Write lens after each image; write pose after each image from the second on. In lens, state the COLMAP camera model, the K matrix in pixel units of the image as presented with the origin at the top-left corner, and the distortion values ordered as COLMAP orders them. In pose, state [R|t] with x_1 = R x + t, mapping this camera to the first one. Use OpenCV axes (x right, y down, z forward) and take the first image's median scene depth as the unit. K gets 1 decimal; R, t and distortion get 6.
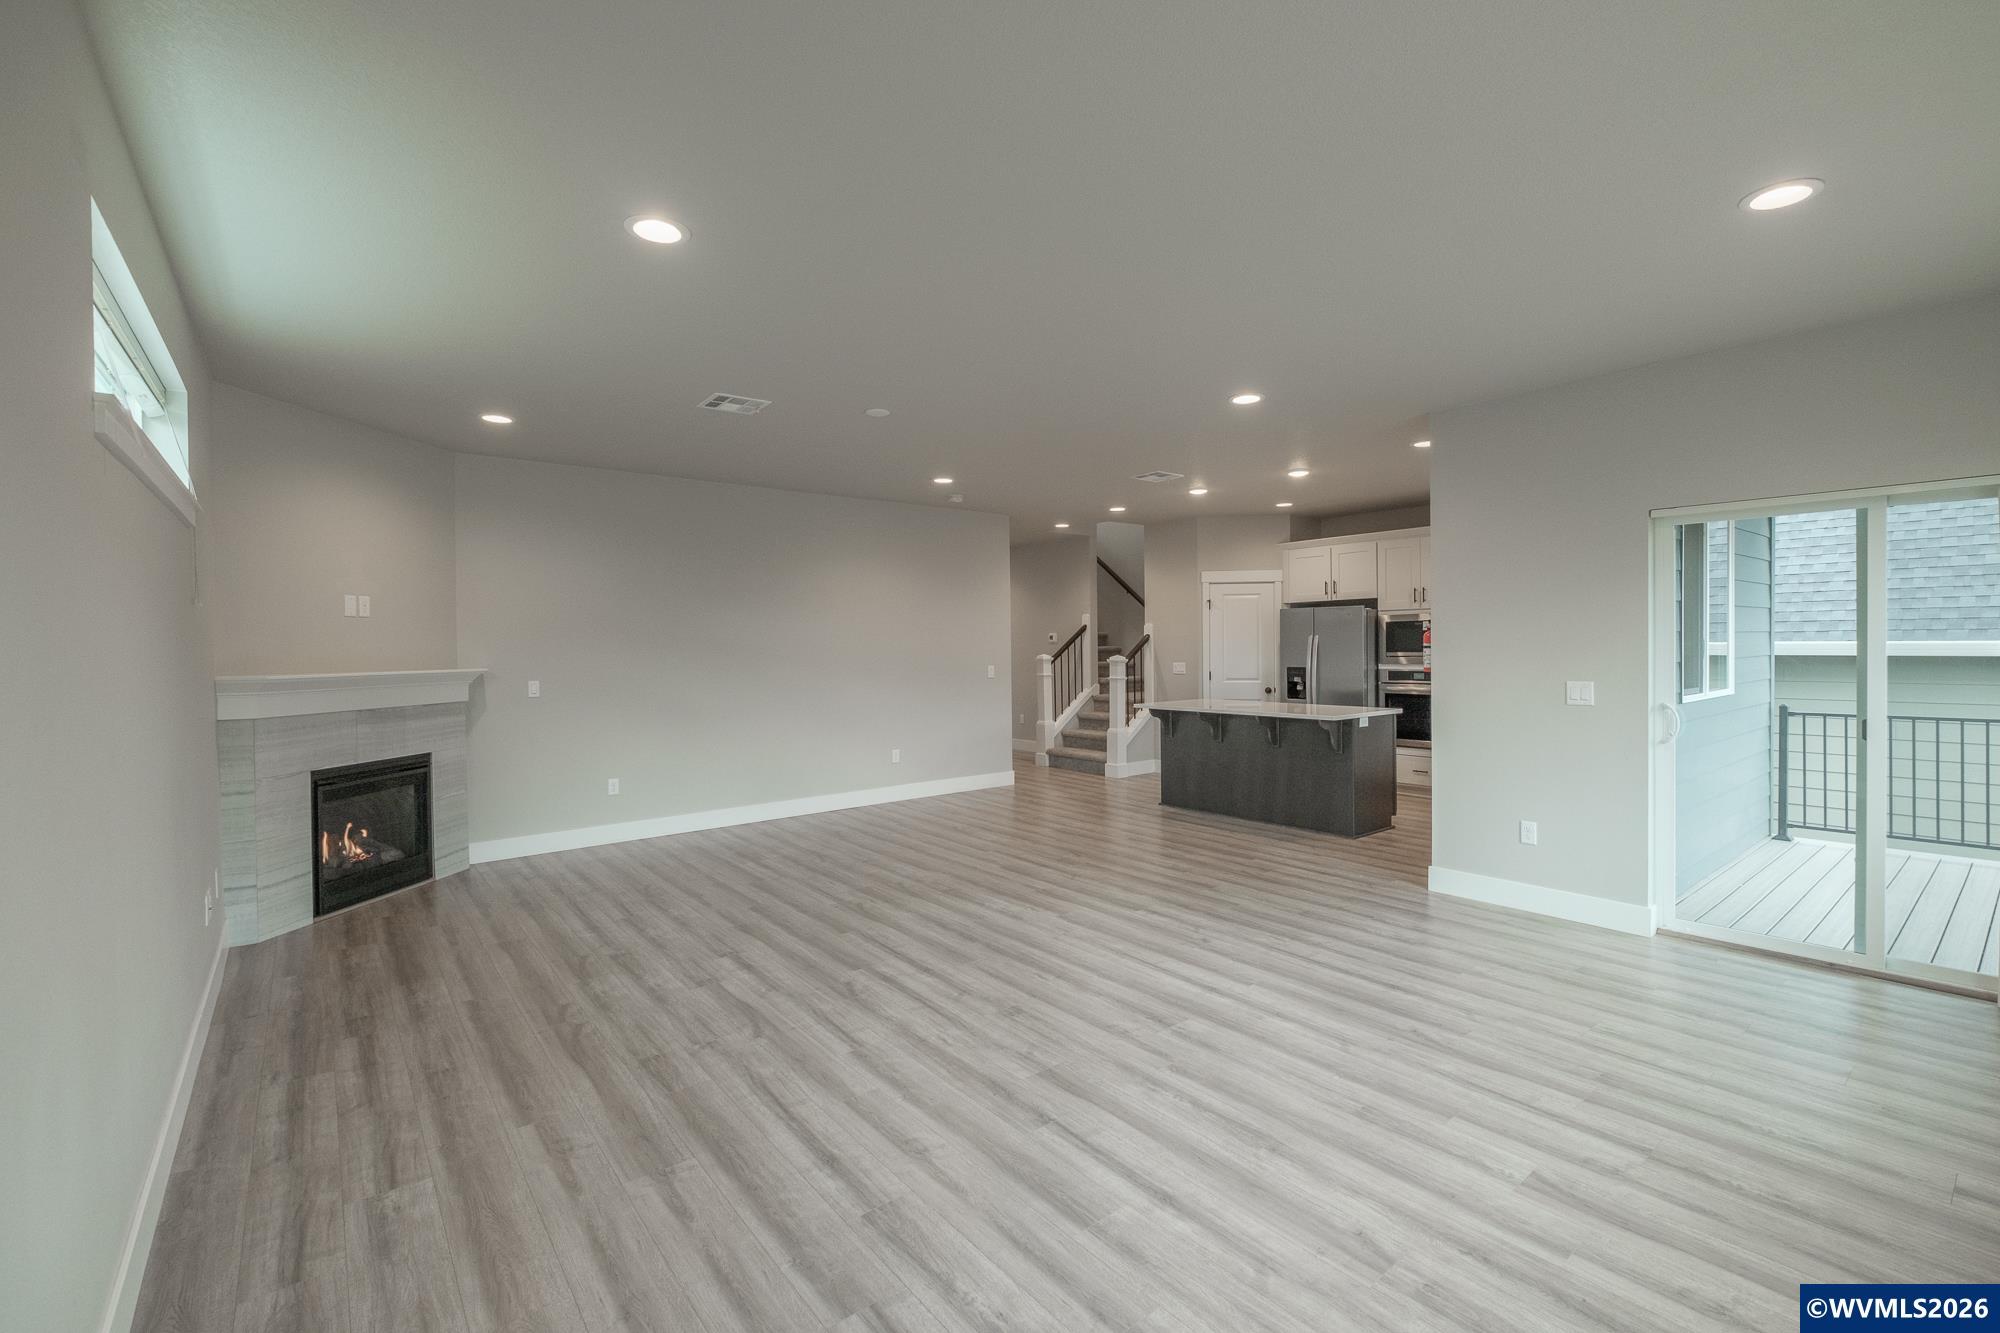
lens RADIAL K [[841.5, 0, 1046.6], [0, 841.5, 667.2], [0, 0, 1]] dist [0.026340, -0.000277]
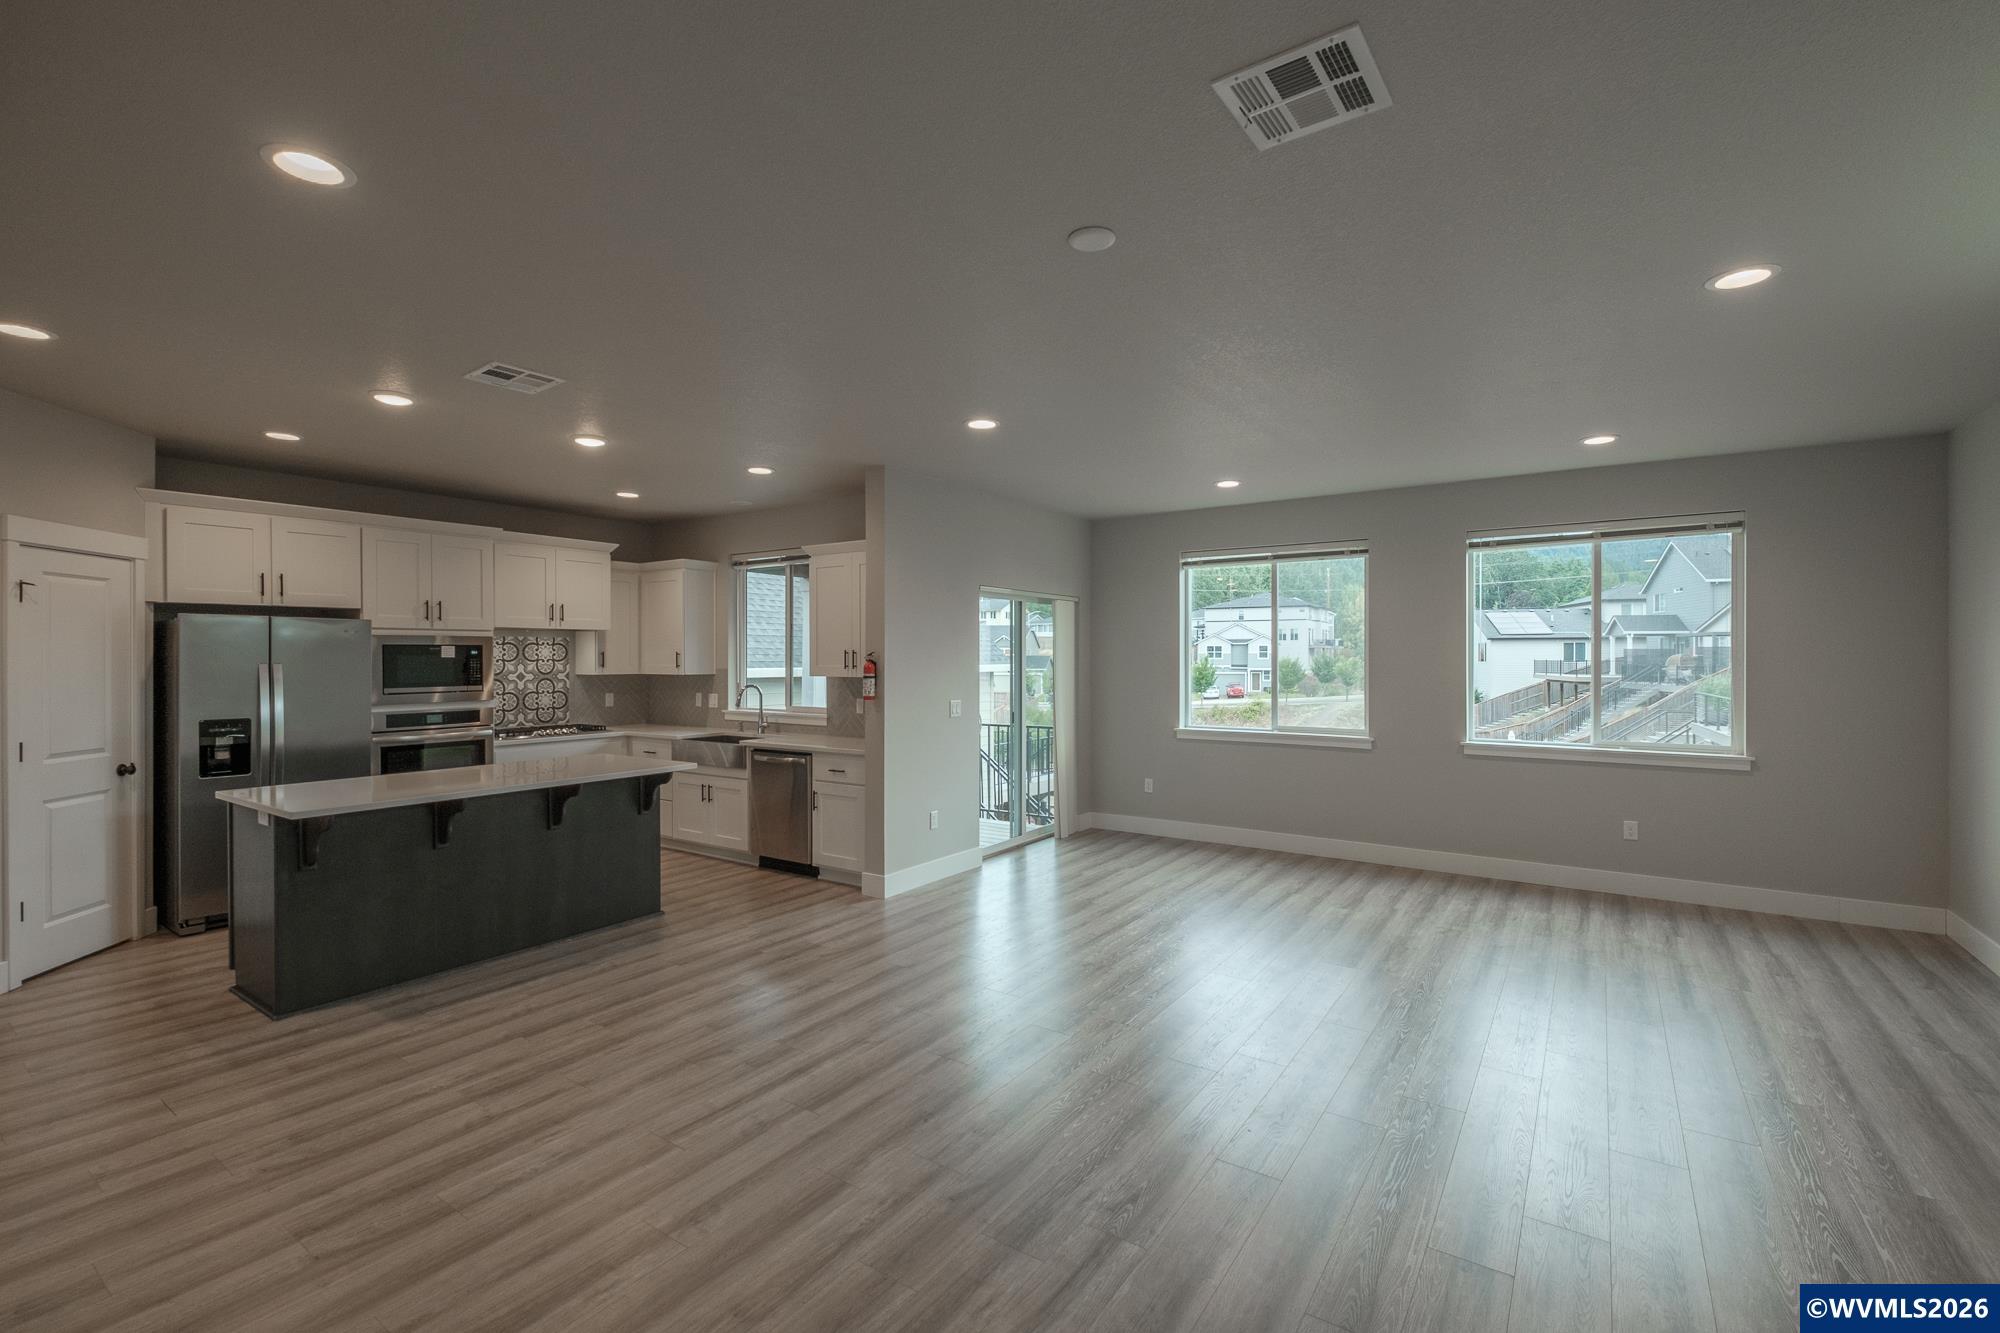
lens RADIAL K [[867.7, 0, 984.6], [0, 867.7, 660.3], [0, 0, 1]] dist [-0.007325, -0.002828]
pose [[-0.220645, 0.011339, 0.975288, -0.372596], [0.037839, 0.999279, -0.003057, -0.018180], [-0.974620, 0.036229, -0.220915, 0.628534]]
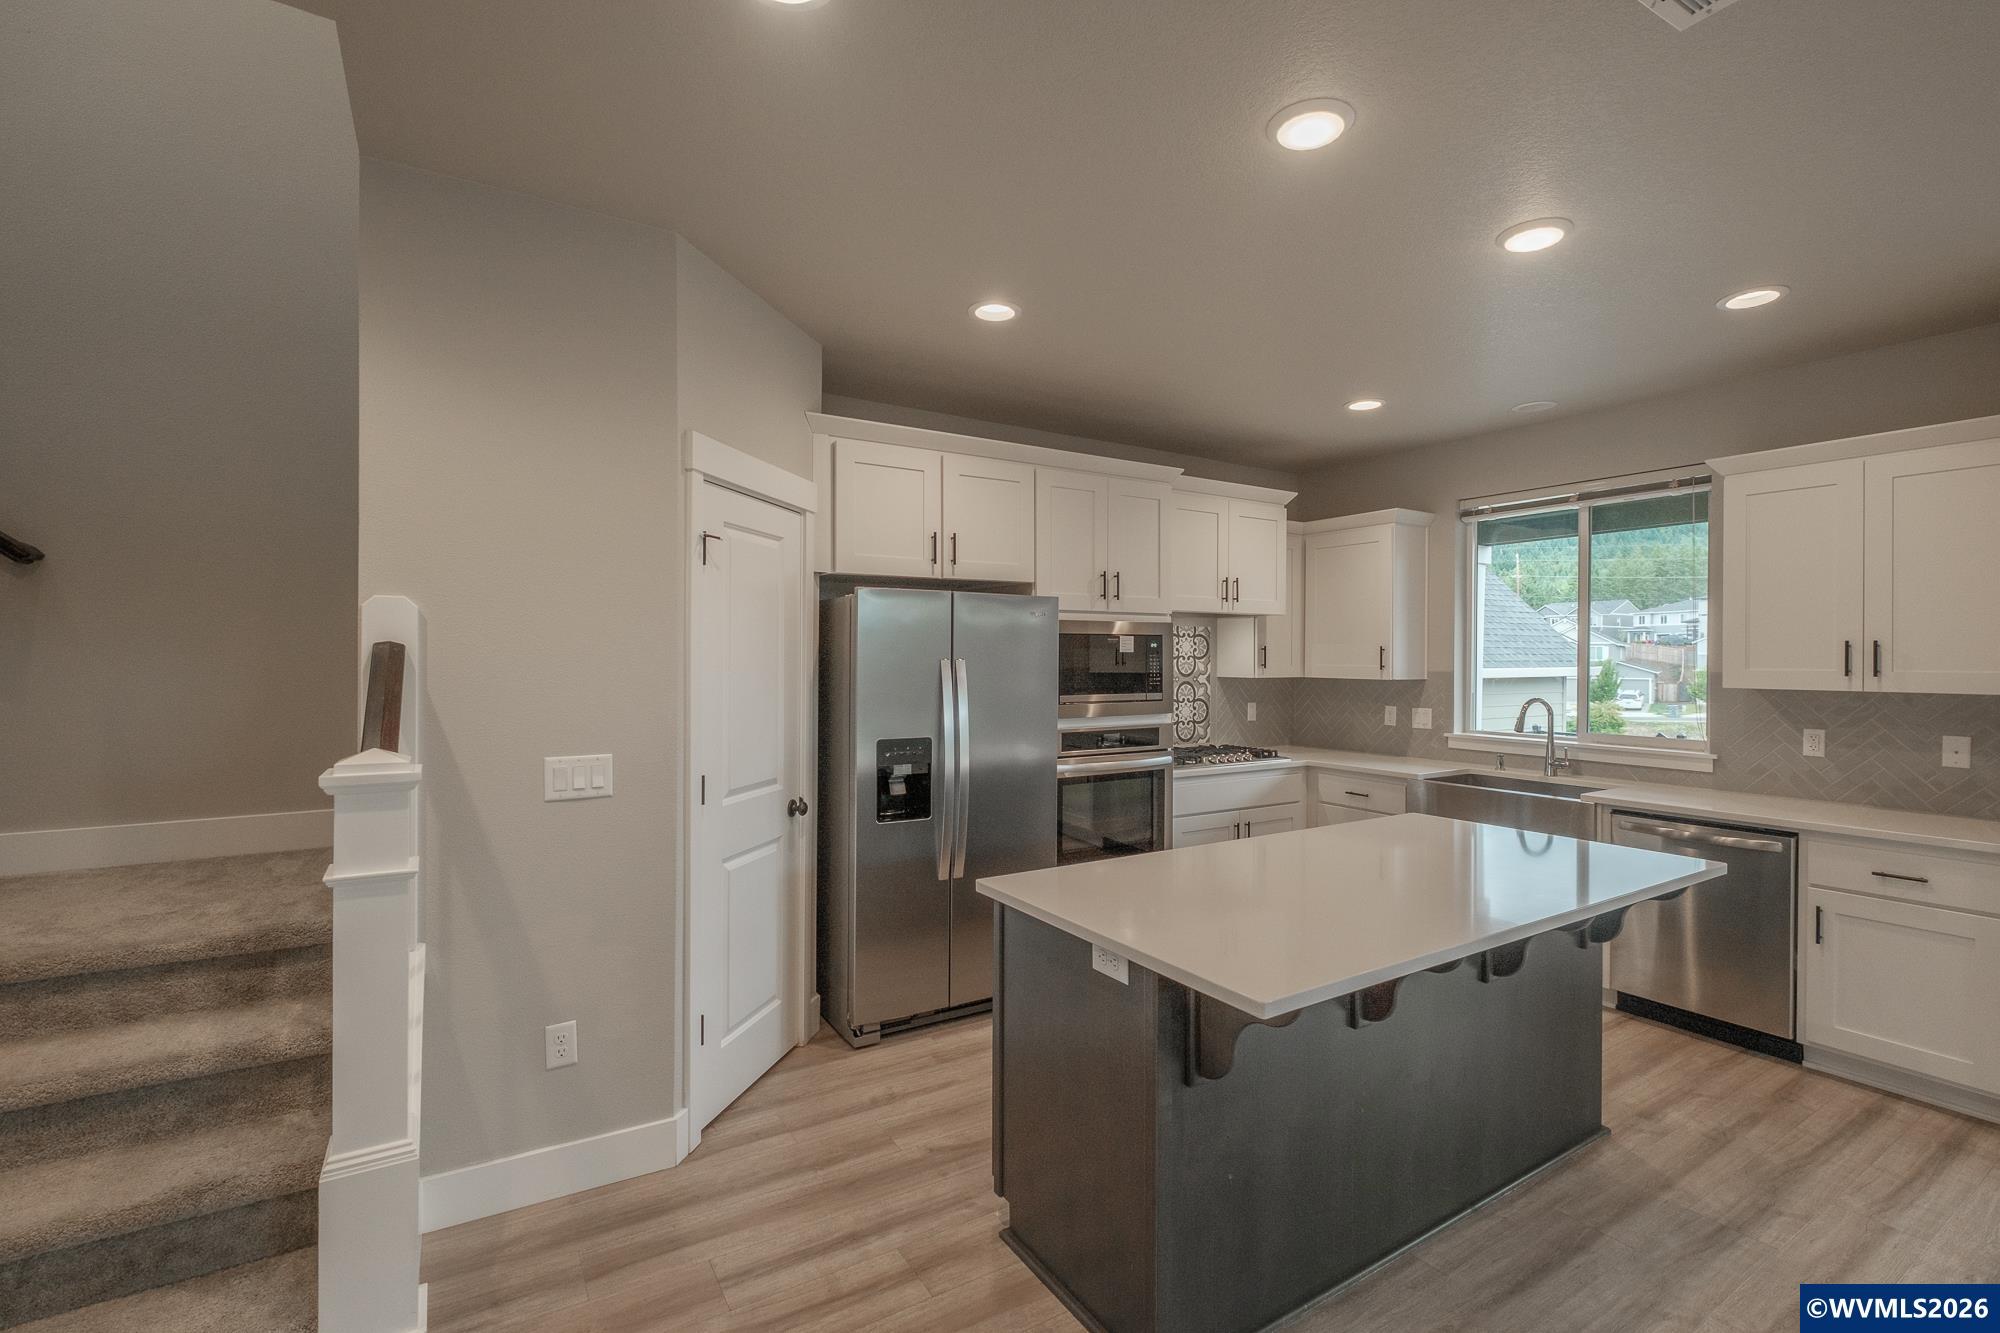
lens RADIAL K [[867.7, 0, 1015.3], [0, 867.7, 660.3], [0, 0, 1]] dist [-0.007325, -0.002828]
pose [[0.172031, 0.010243, 0.985038, -0.090695], [0.026876, 0.999525, -0.015088, -0.028780], [-0.984725, 0.029070, 0.171674, 0.873702]]
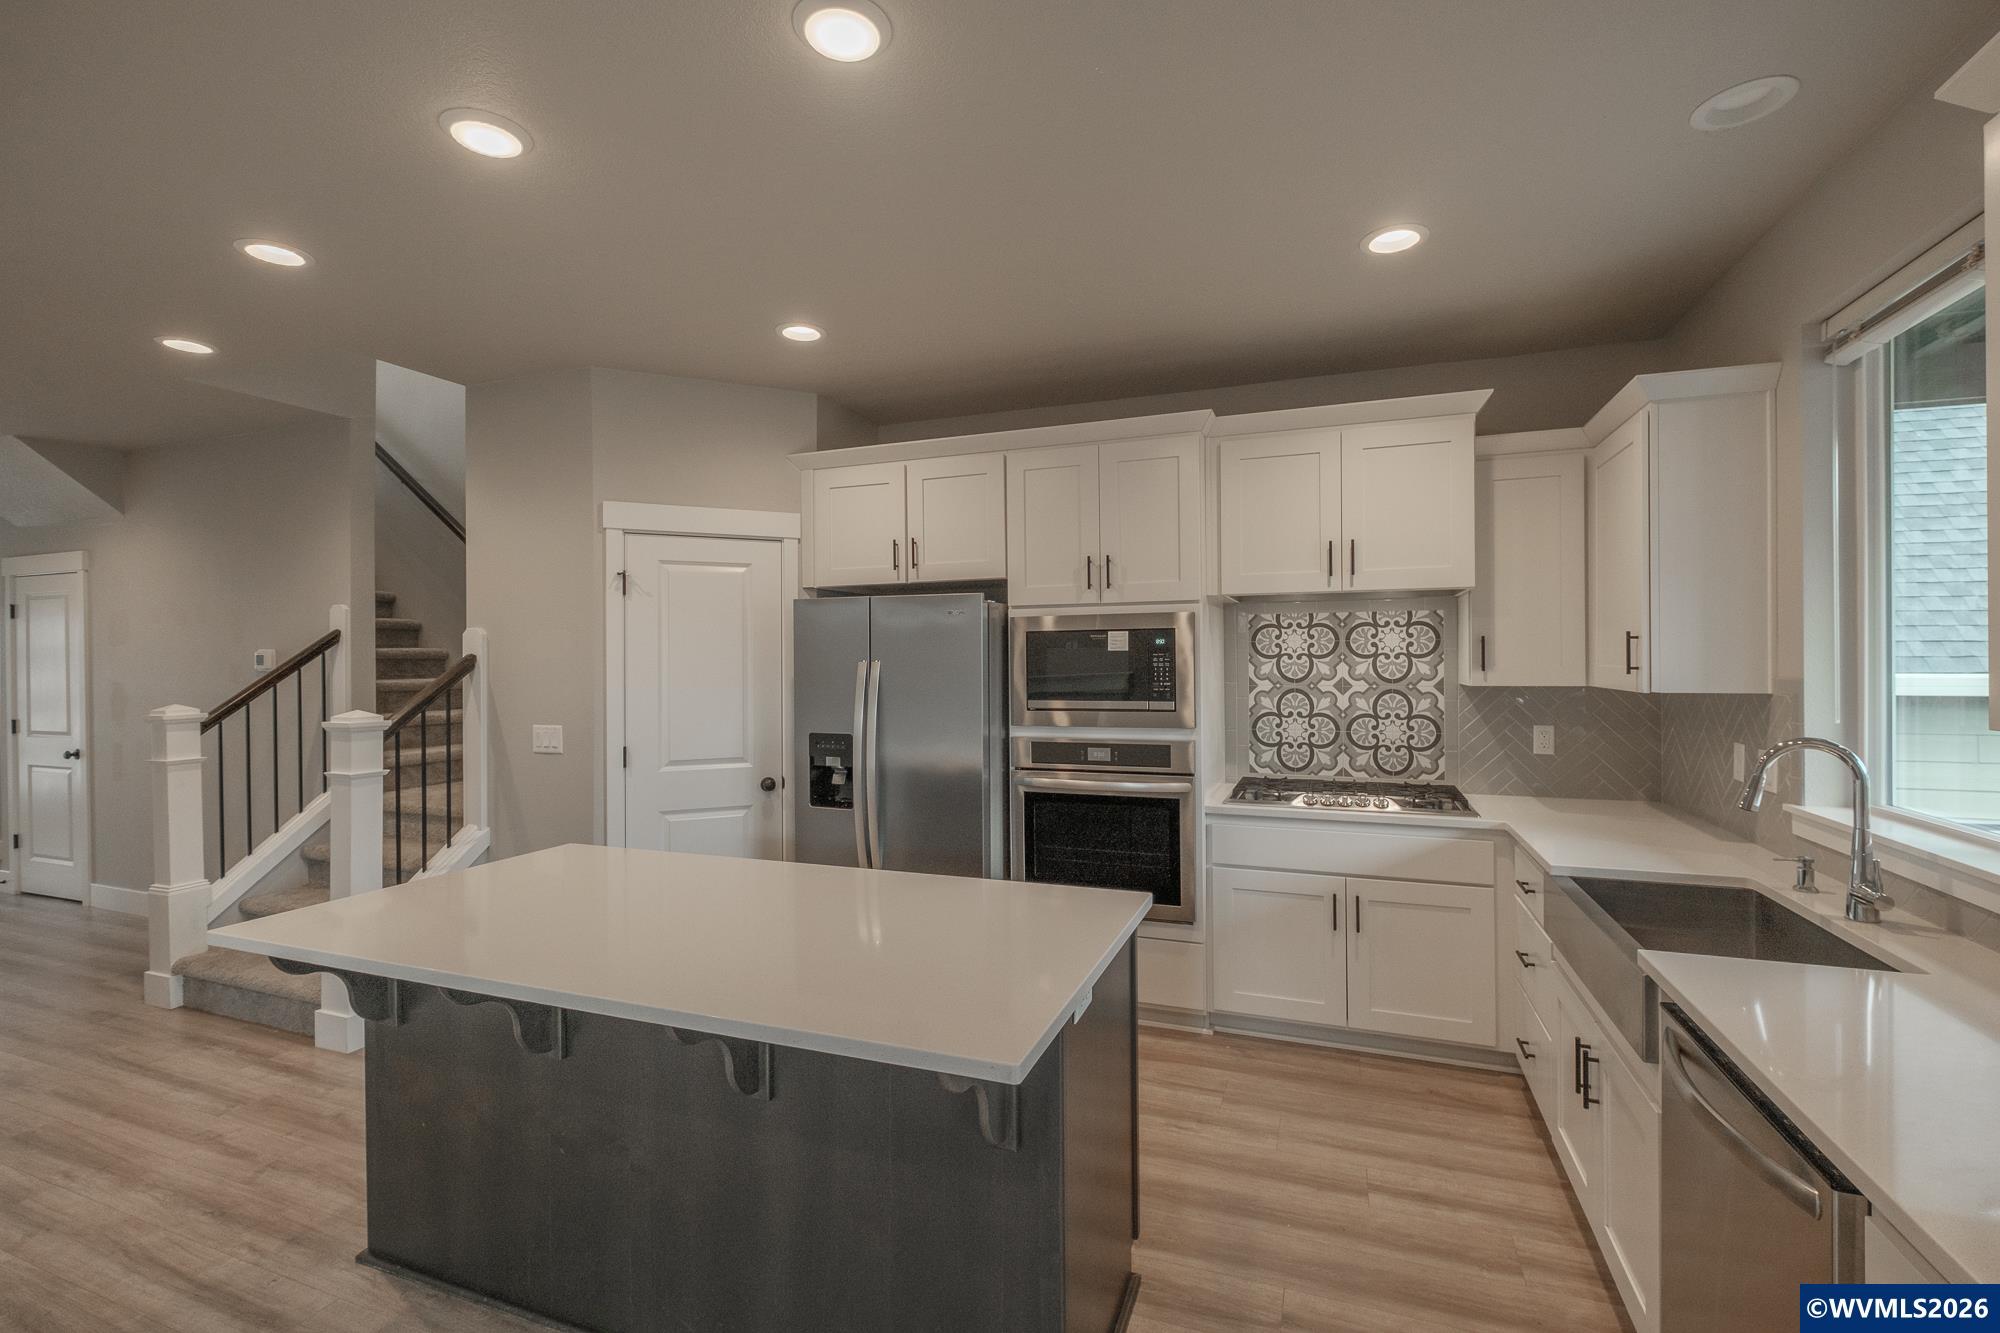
lens RADIAL K [[867.7, 0, 1007.2], [0, 867.7, 655.1], [0, 0, 1]] dist [-0.007325, -0.002828]
pose [[0.883798, 0.009573, 0.467772, 0.167404], [0.009797, 0.999193, -0.038961, -0.021860], [-0.467767, 0.039016, 0.882990, 0.562300]]
